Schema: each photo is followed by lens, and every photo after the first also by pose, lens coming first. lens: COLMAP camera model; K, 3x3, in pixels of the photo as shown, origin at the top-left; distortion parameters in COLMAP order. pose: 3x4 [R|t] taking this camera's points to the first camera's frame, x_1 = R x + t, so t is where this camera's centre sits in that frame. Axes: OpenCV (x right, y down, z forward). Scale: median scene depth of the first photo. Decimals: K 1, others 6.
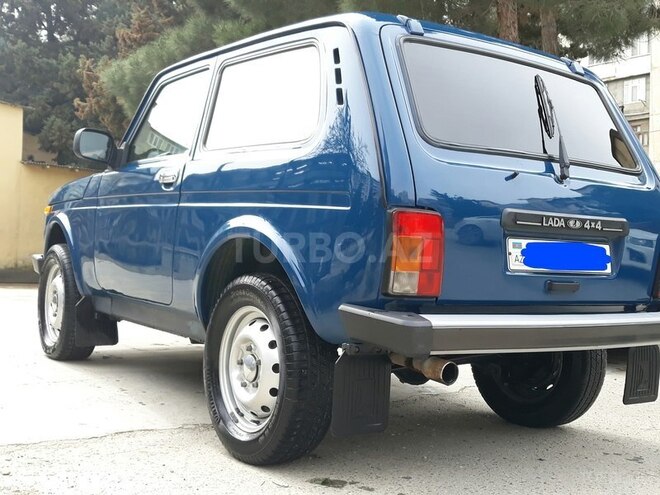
lens RADIAL K [[758.7, 0, 330.0], [0, 758.7, 247.5], [0, 0, 1]] dist [0.149720, -0.488288]
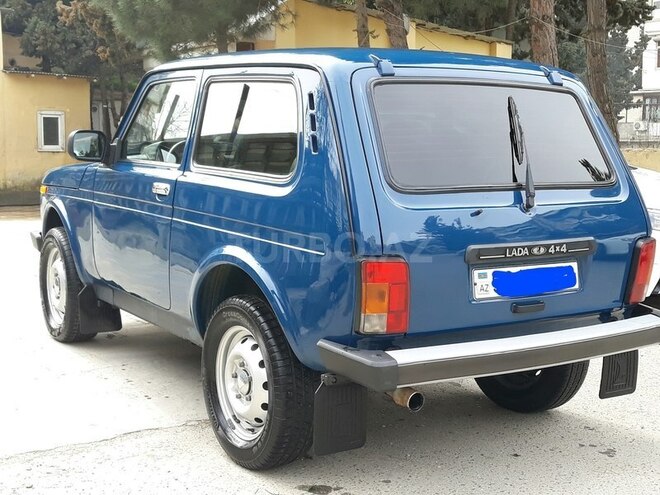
lens RADIAL K [[856.6, 0, 330.0], [0, 856.6, 247.5], [0, 0, 1]] dist [0.164664, -0.614601]
pose [[0.999228, -0.024531, -0.030670, 0.060291], [0.027960, 0.992751, 0.116890, -0.171272], [0.027580, -0.117657, 0.992671, -0.190585]]
